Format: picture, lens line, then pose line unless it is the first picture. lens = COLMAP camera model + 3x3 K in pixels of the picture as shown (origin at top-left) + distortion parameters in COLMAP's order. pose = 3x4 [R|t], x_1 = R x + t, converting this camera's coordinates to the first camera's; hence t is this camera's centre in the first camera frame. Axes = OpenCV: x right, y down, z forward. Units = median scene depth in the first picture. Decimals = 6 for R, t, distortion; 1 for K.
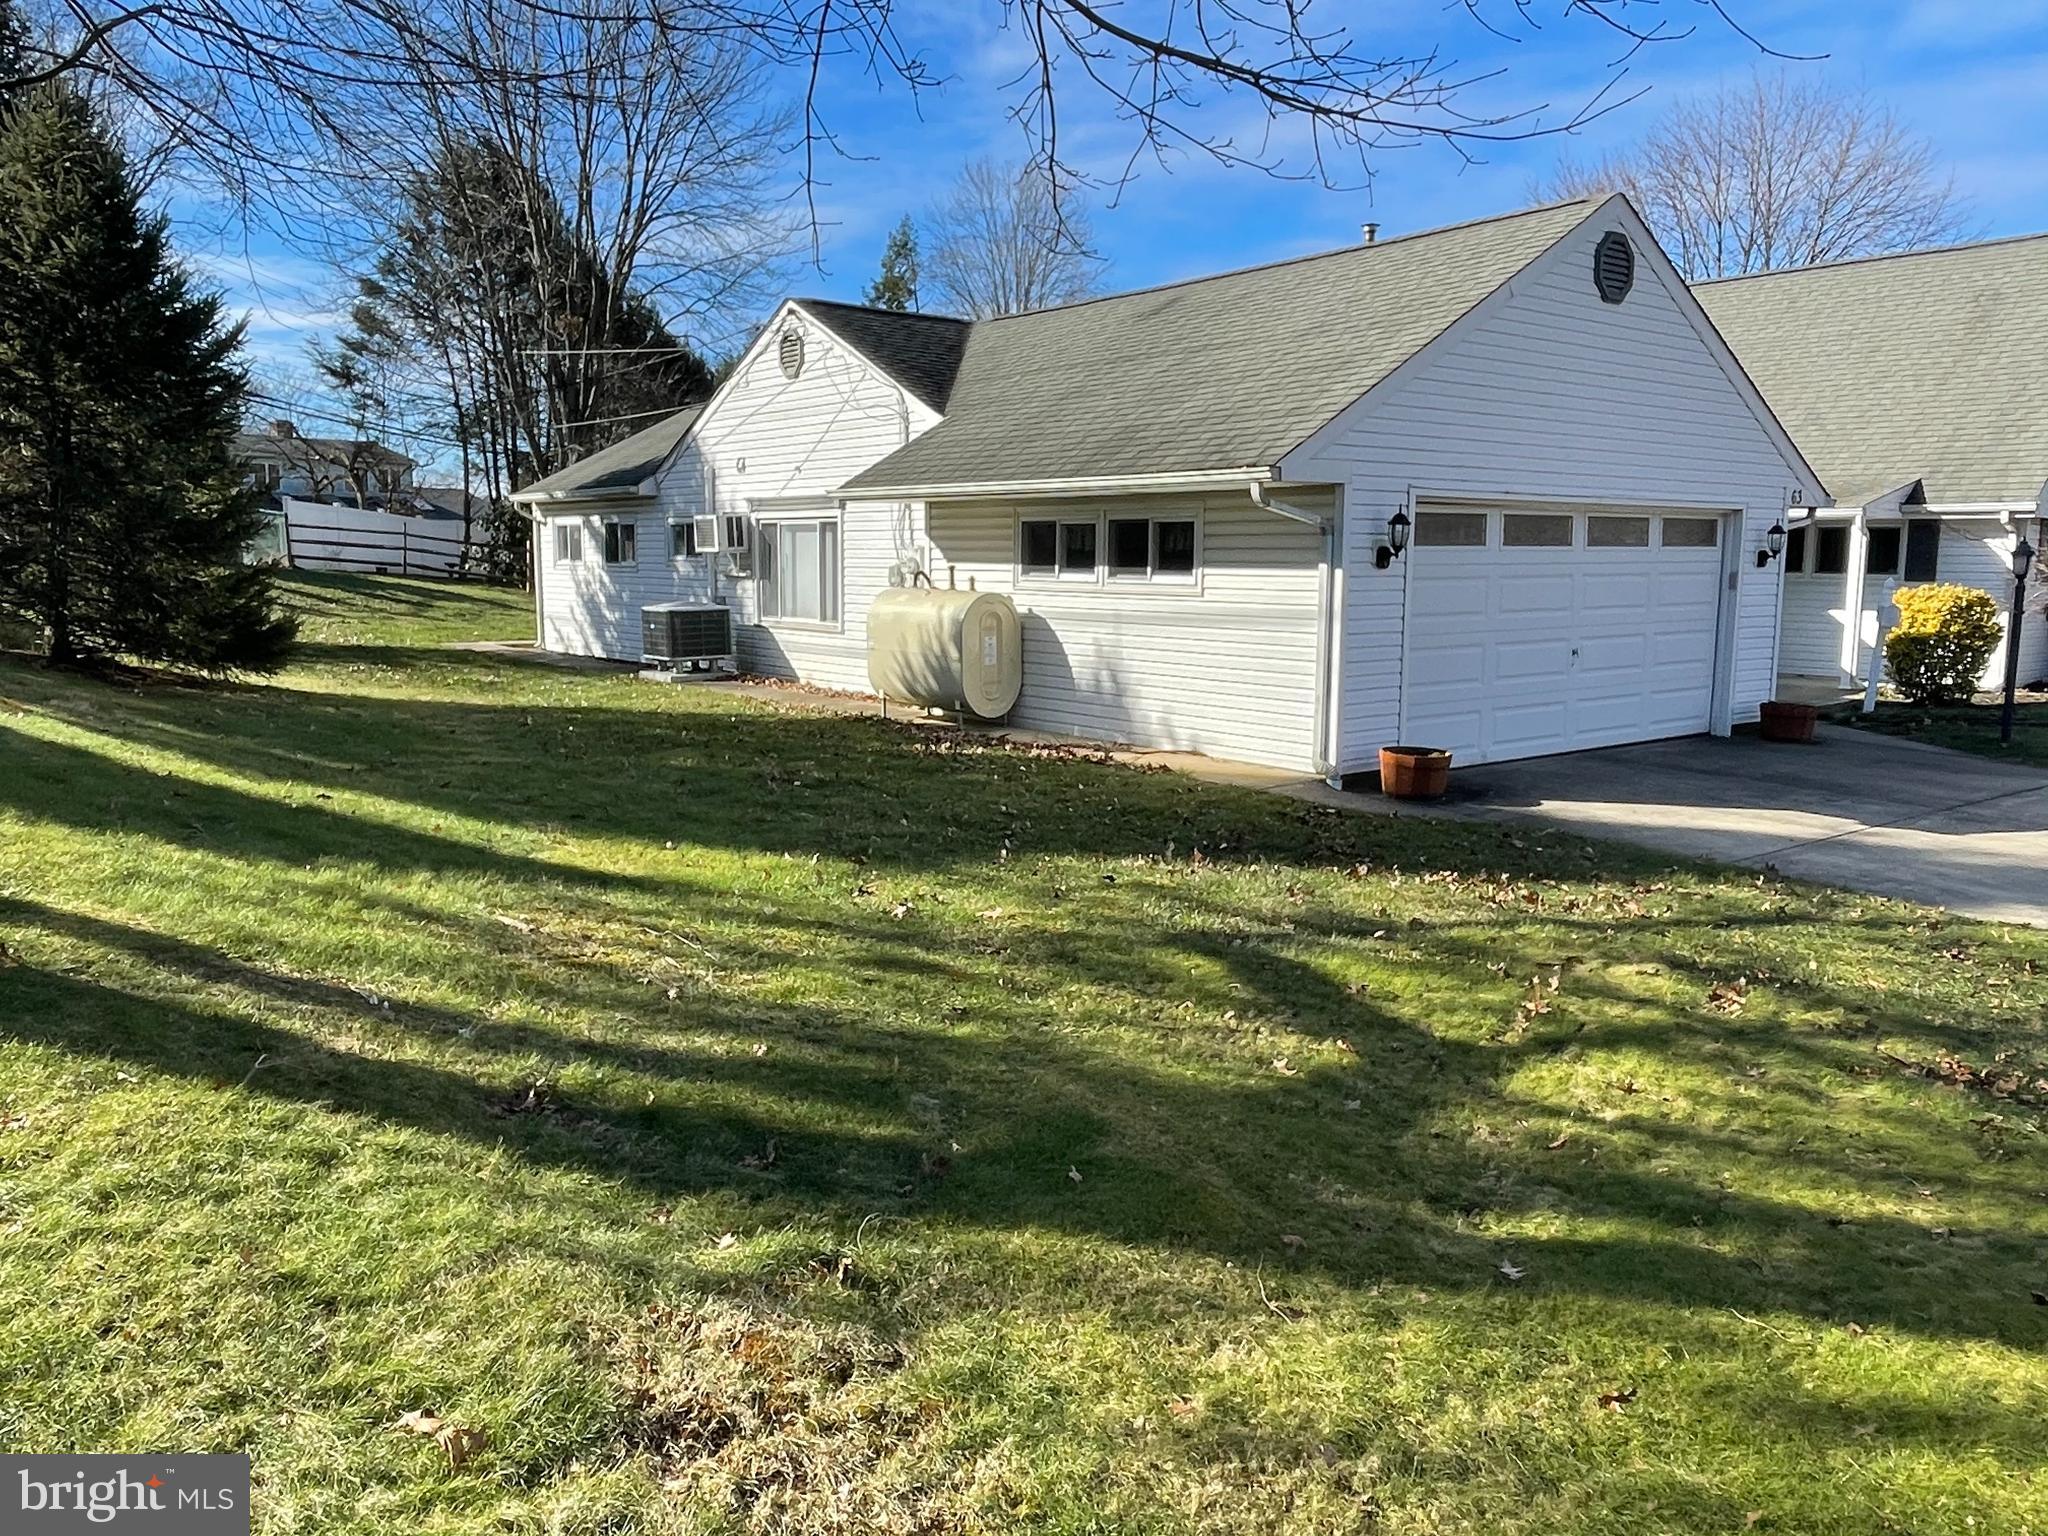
lens RADIAL K [[1501.3, 0, 1031.1], [0, 1501.3, 770.6], [0, 0, 1]] dist [-0.009943, 0.000765]
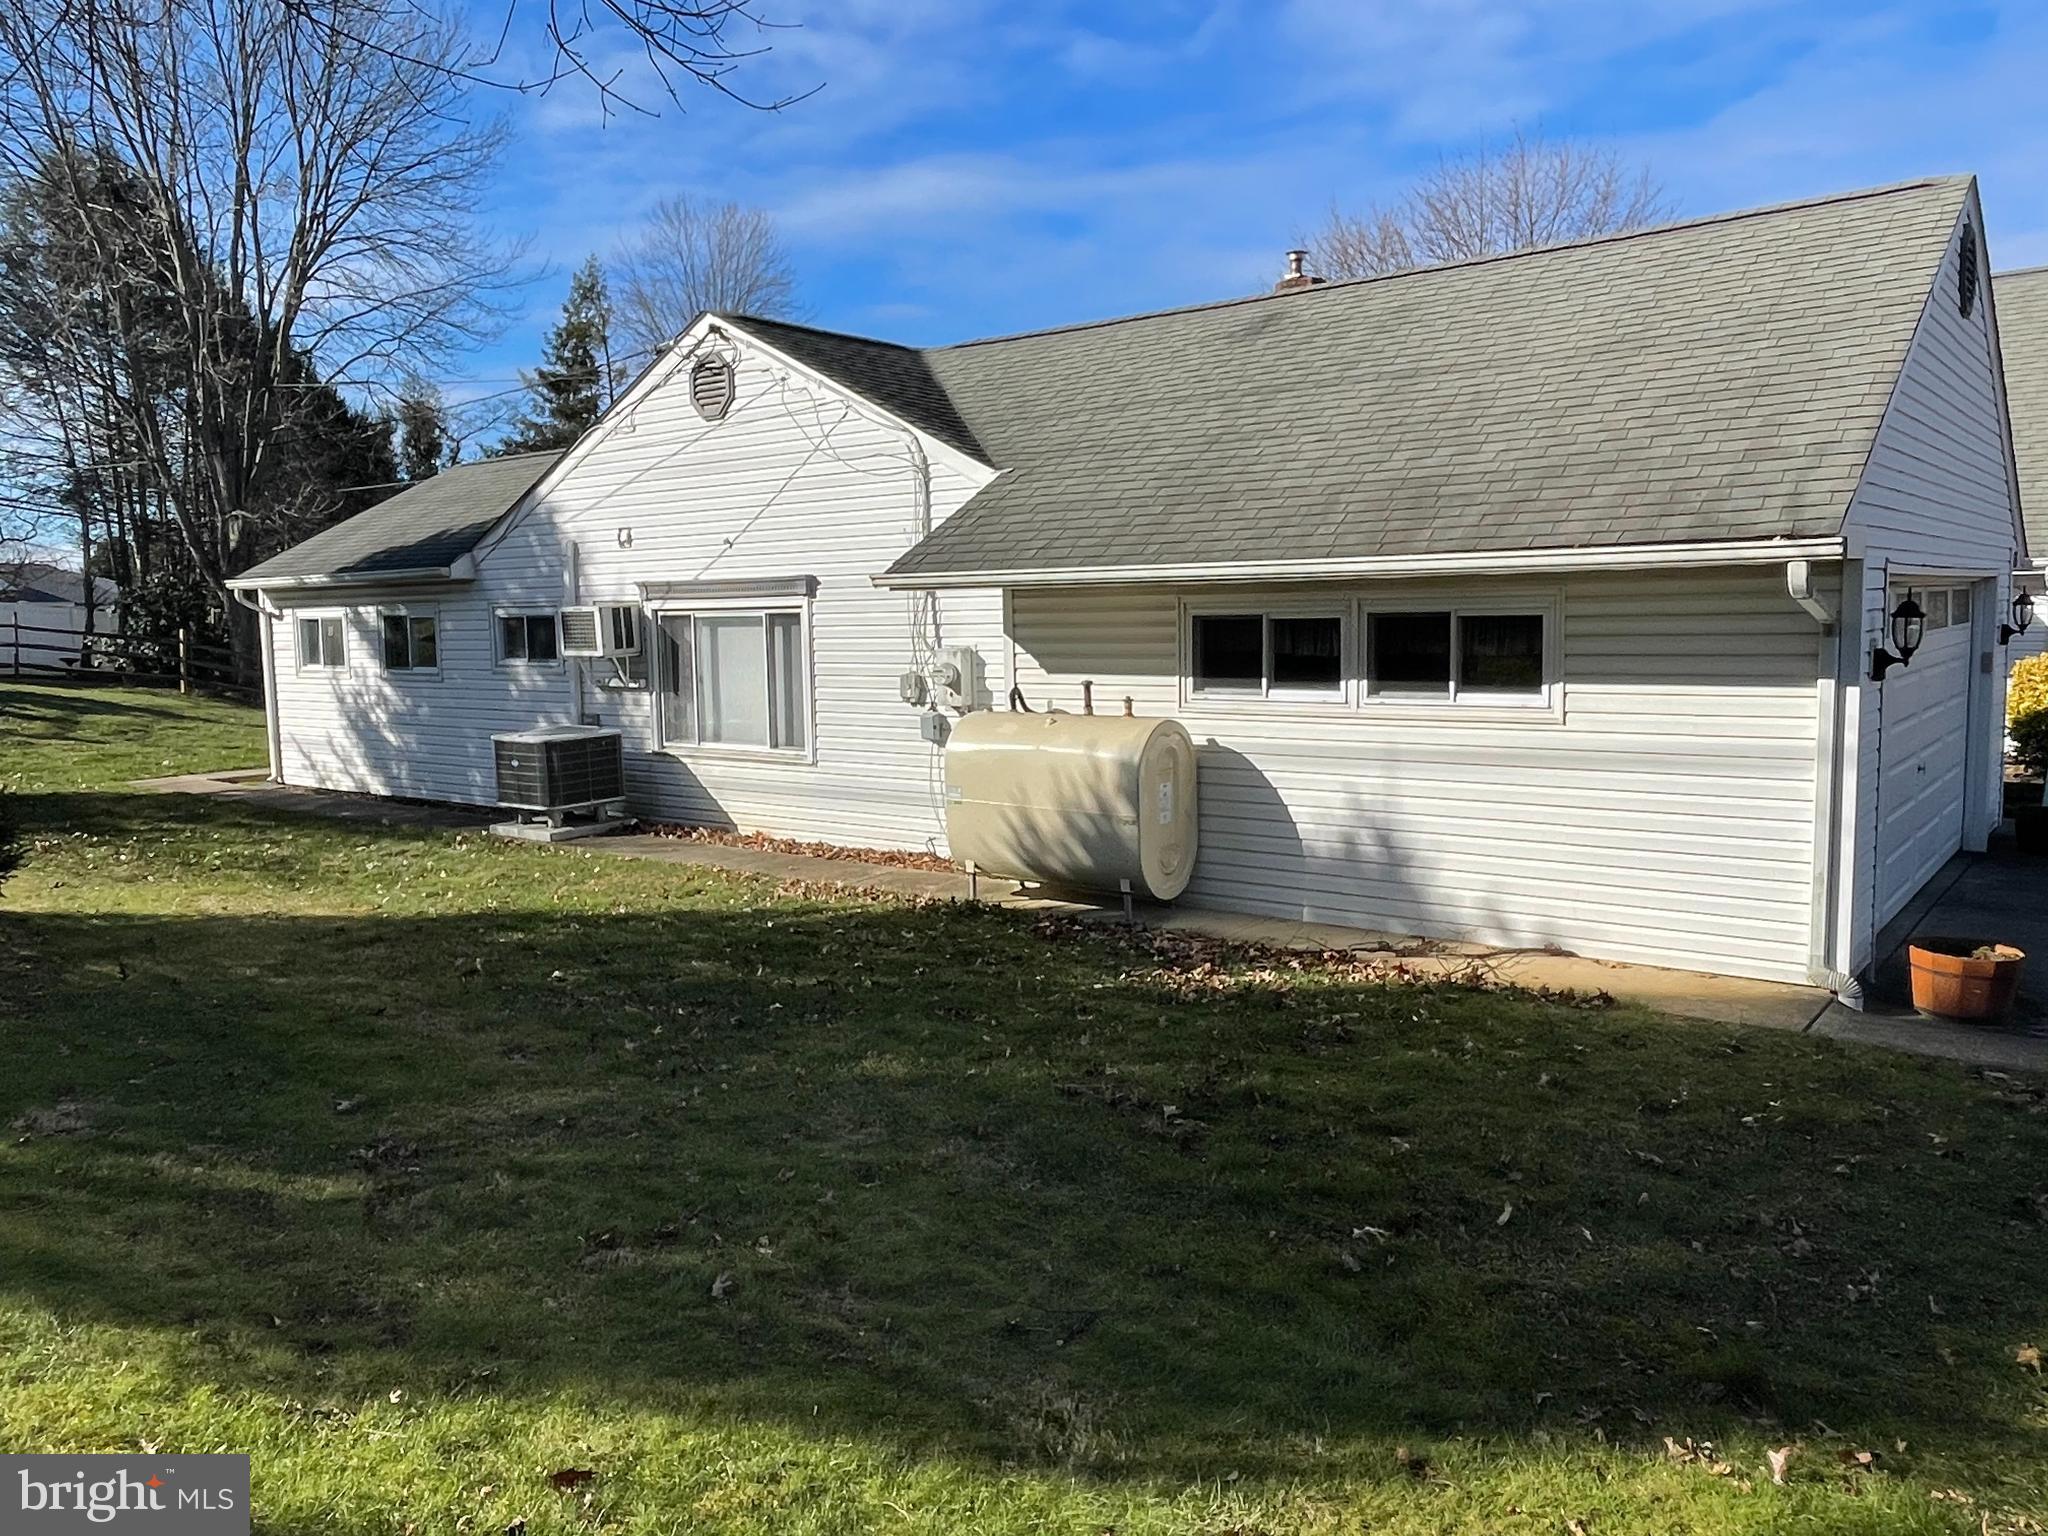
lens RADIAL K [[1501.3, 0, 1017.1], [0, 1501.3, 763.1], [0, 0, 1]] dist [-0.009943, 0.000765]
pose [[0.972410, -0.048748, 0.228130, -0.187539], [0.058408, 0.997651, -0.035780, -0.058159], [-0.225850, 0.048117, 0.972973, 0.257167]]
